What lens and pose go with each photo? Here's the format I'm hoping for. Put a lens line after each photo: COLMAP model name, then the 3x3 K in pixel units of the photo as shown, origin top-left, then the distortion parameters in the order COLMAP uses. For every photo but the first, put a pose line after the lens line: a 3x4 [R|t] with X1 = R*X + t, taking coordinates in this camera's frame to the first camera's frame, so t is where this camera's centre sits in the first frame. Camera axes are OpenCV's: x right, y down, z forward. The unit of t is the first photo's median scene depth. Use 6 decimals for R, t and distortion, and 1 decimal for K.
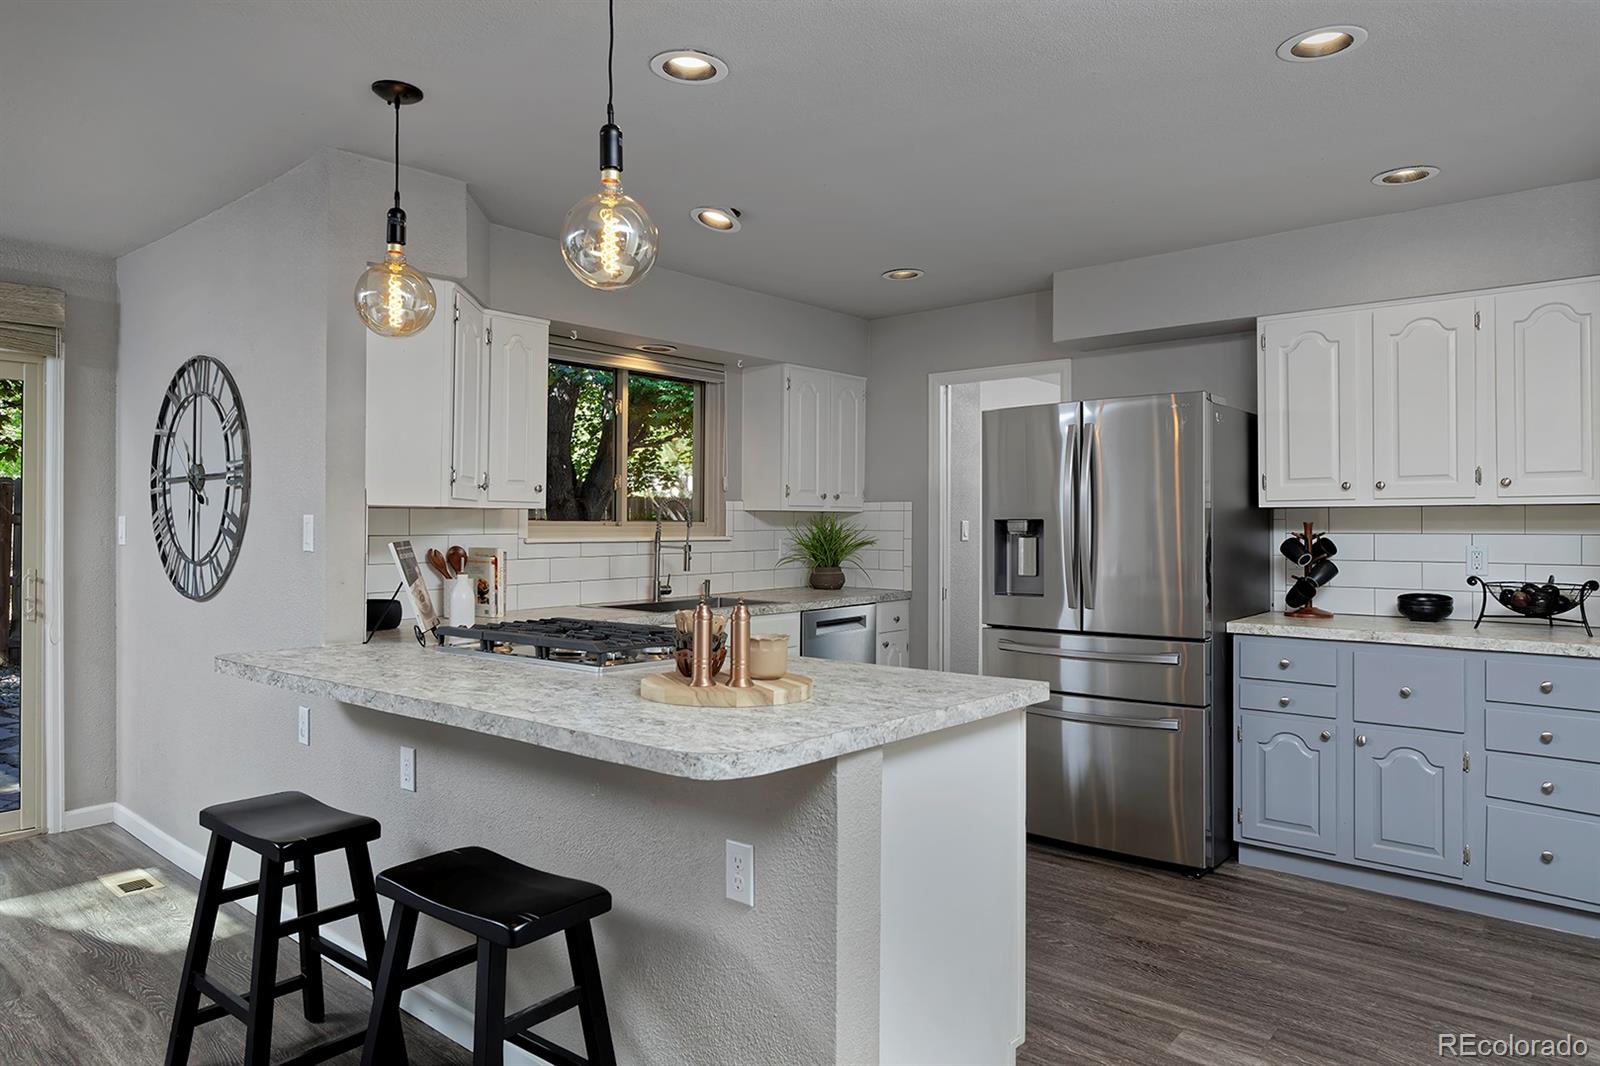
lens RADIAL K [[995.5, 0, 803.6], [0, 995.5, 514.9], [0, 0, 1]] dist [-0.002855, -0.002984]
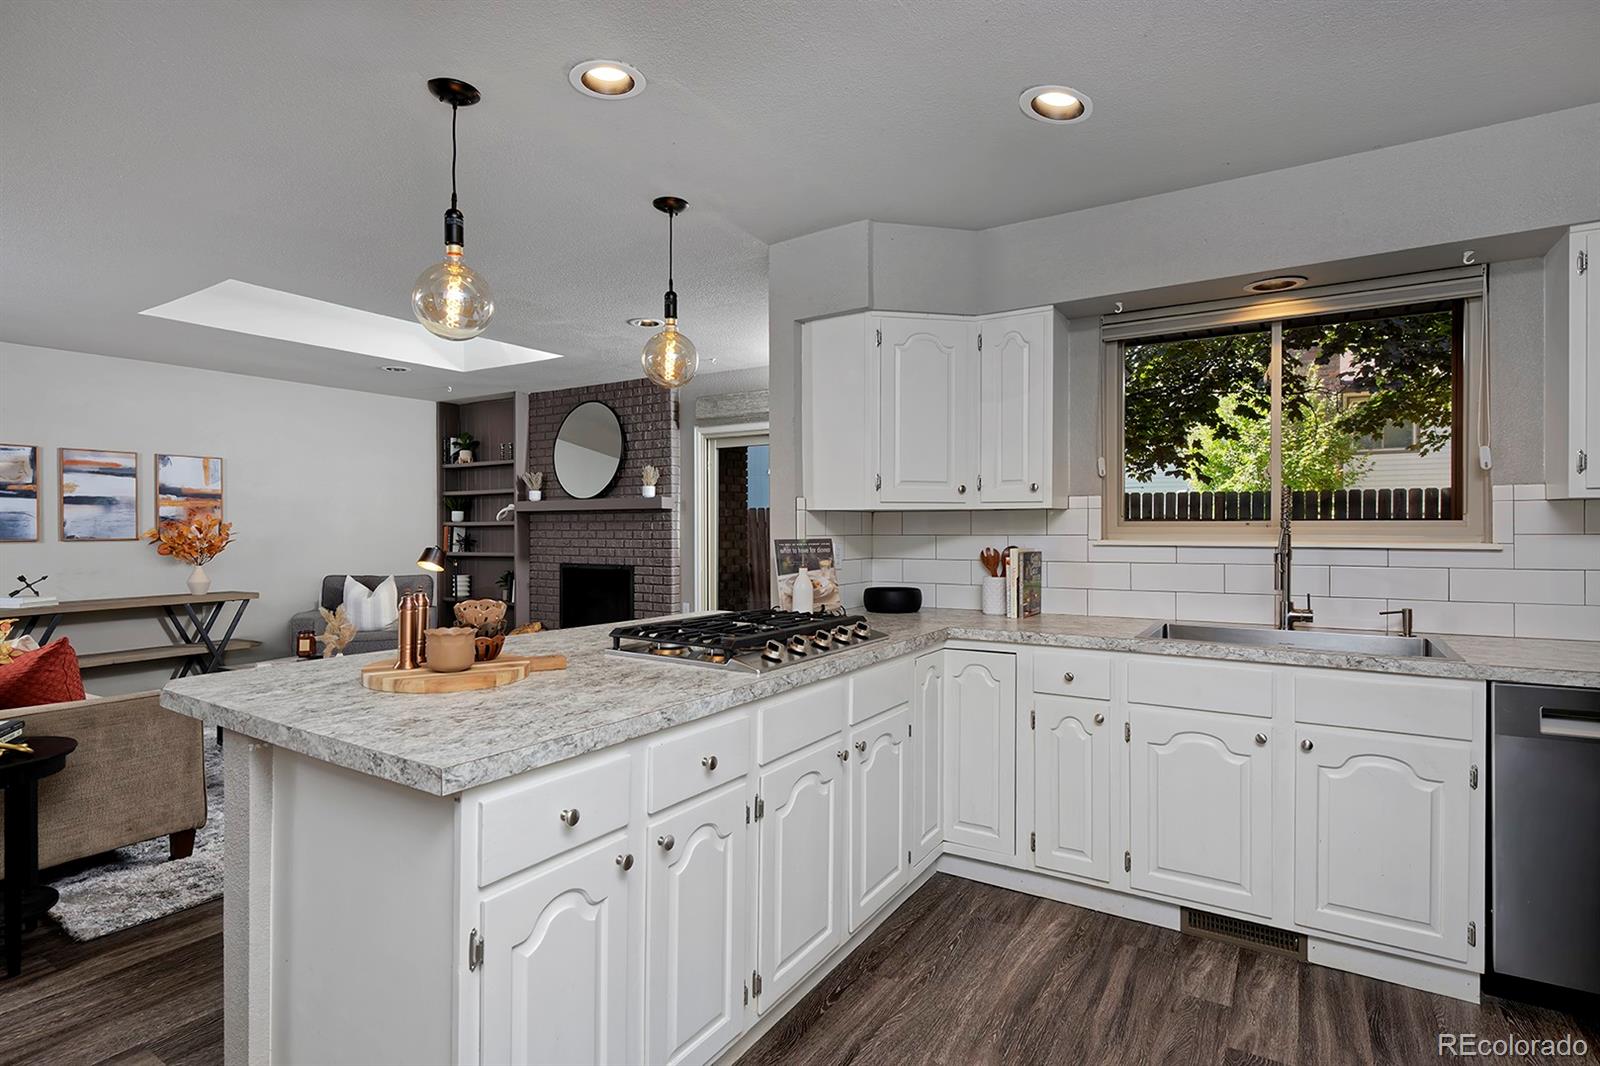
lens RADIAL K [[801.9, 0, 804.6], [0, 801.9, 532.8], [0, 0, 1]] dist [-0.002803, -0.000618]
pose [[0.138379, 0.004659, -0.990368, 0.525009], [0.011537, 0.999914, 0.006316, 0.010909], [0.990312, -0.012300, 0.138314, 0.763810]]
